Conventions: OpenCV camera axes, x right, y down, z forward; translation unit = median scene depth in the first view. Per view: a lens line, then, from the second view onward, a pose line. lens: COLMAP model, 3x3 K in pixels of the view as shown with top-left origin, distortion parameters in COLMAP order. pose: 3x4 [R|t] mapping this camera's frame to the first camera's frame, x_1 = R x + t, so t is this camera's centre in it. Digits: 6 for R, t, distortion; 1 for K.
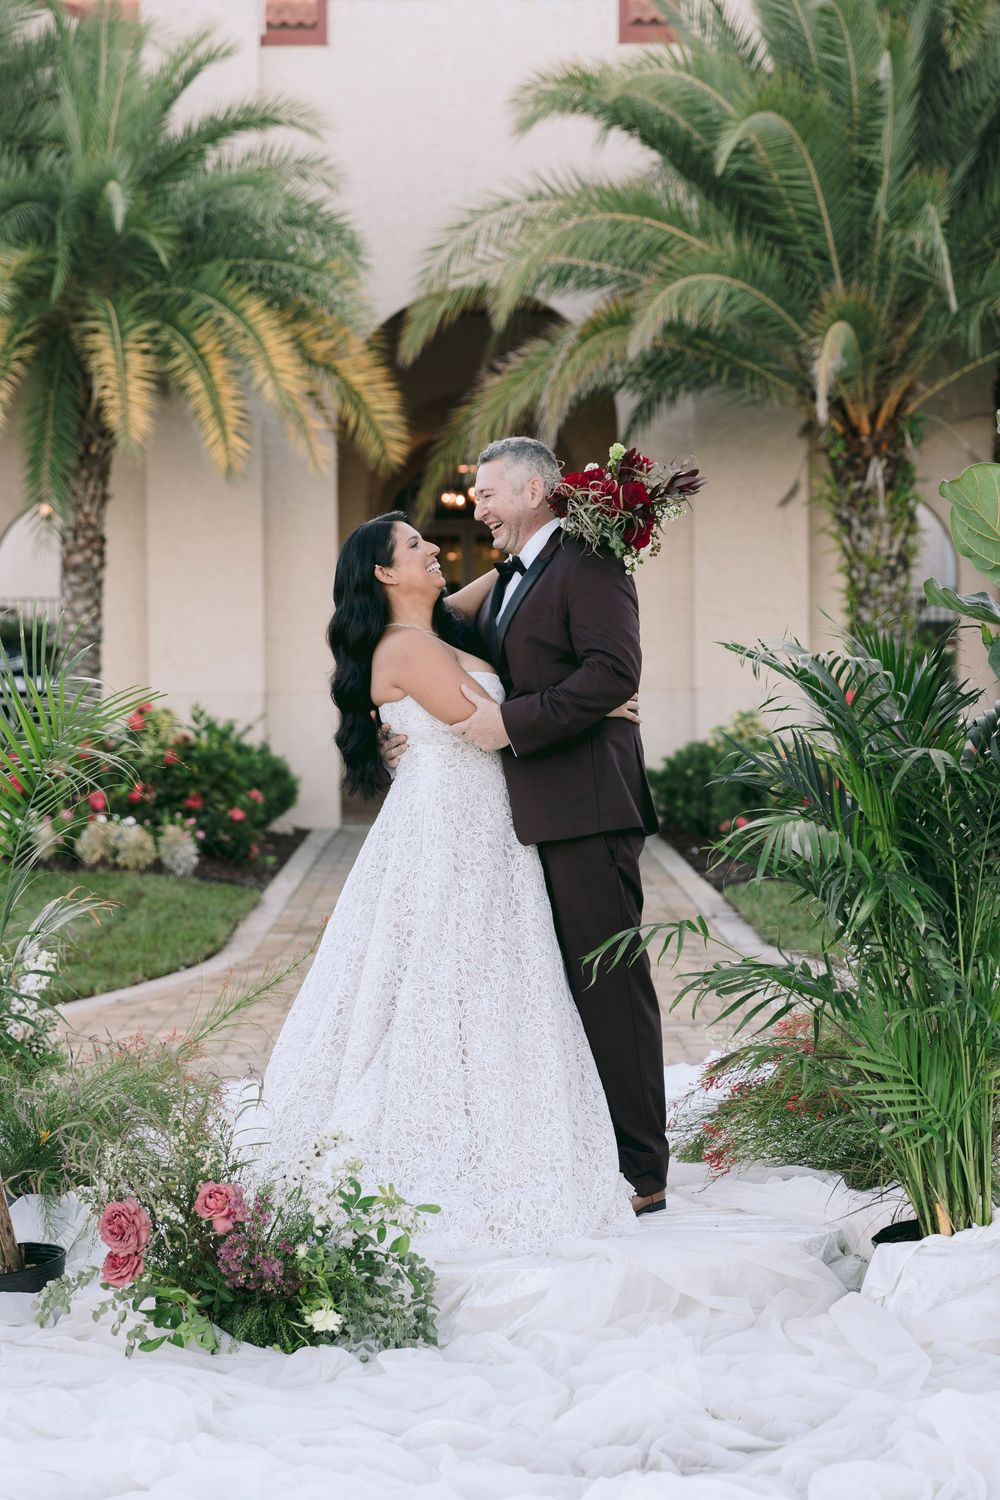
lens RADIAL K [[3043.0, 0, 500.0], [0, 3043.0, 750.0], [0, 0, 1]] dist [0.022545, -0.120781]
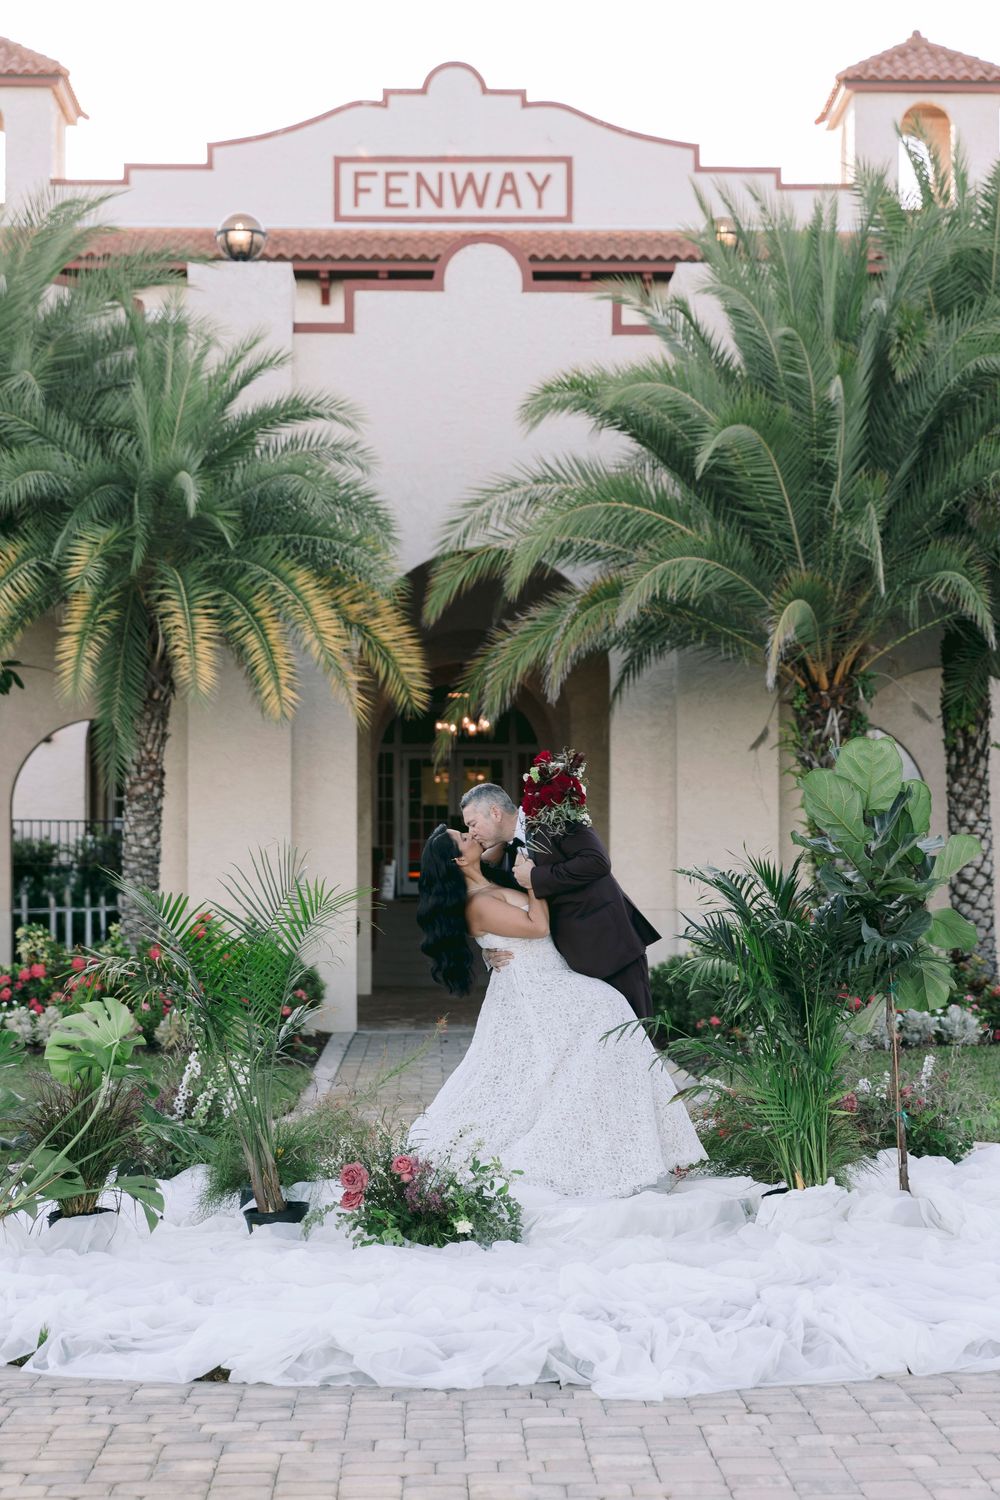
lens RADIAL K [[3013.3, 0, 500.0], [0, 3013.3, 750.0], [0, 0, 1]] dist [-0.014545, -0.025390]
pose [[0.999963, 0.008029, 0.003194, -0.007612], [-0.007771, 0.997239, -0.073856, 0.005743], [-0.003778, 0.073829, 0.997264, -0.150060]]
